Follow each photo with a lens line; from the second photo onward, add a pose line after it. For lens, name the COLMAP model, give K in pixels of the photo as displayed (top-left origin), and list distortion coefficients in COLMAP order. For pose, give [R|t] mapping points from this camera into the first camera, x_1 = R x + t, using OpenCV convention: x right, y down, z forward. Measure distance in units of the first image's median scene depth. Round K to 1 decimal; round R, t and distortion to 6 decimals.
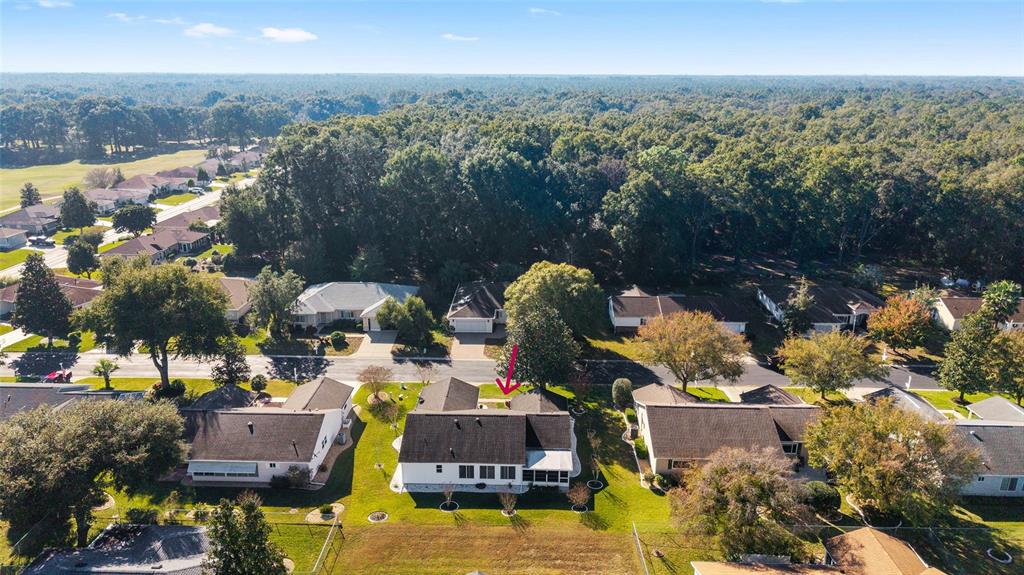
lens RADIAL K [[651.0, 0, 515.3], [0, 651.0, 336.2], [0, 0, 1]] dist [0.036651, -0.000513]
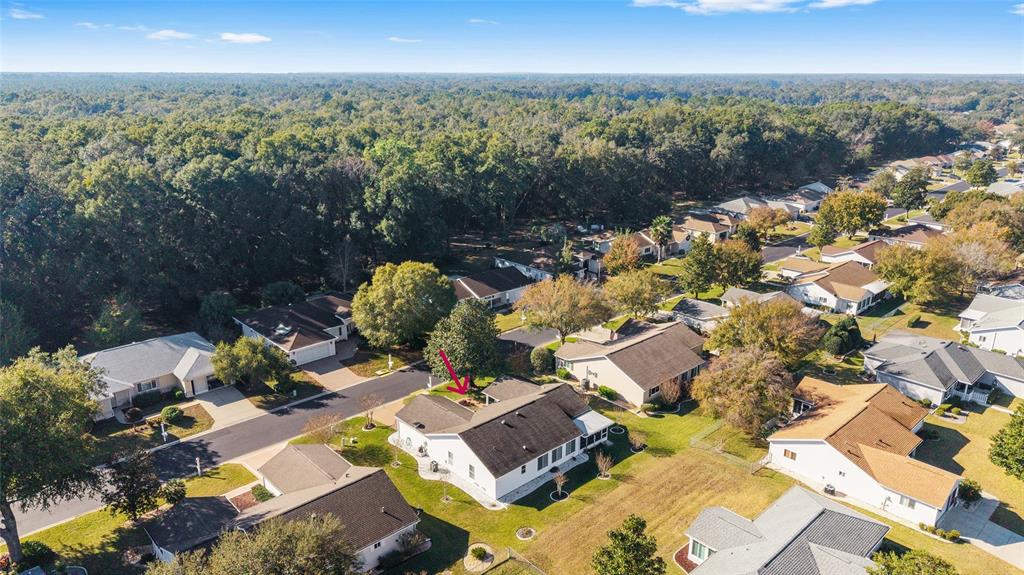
lens RADIAL K [[690.2, 0, 512.0], [0, 690.2, 287.5], [0, 0, 1]] dist [-0.001690, -0.000637]
pose [[0.712196, -0.212253, 0.669123, -0.772866], [0.255036, 0.966296, 0.035067, -0.105454], [-0.654014, 0.145676, 0.742324, 0.190640]]
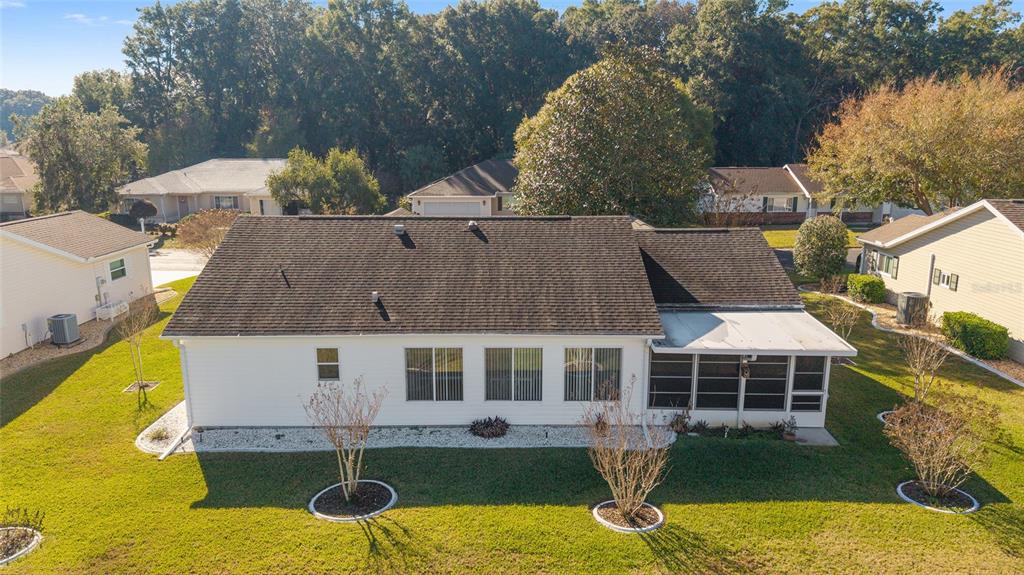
lens RADIAL K [[690.2, 0, 512.0], [0, 690.2, 287.5], [0, 0, 1]] dist [-0.001690, -0.000637]
pose [[0.999730, -0.011134, 0.020388, -0.048753], [0.014215, 0.987361, -0.157847, 0.217298], [-0.018373, 0.158094, 0.987253, 0.720599]]
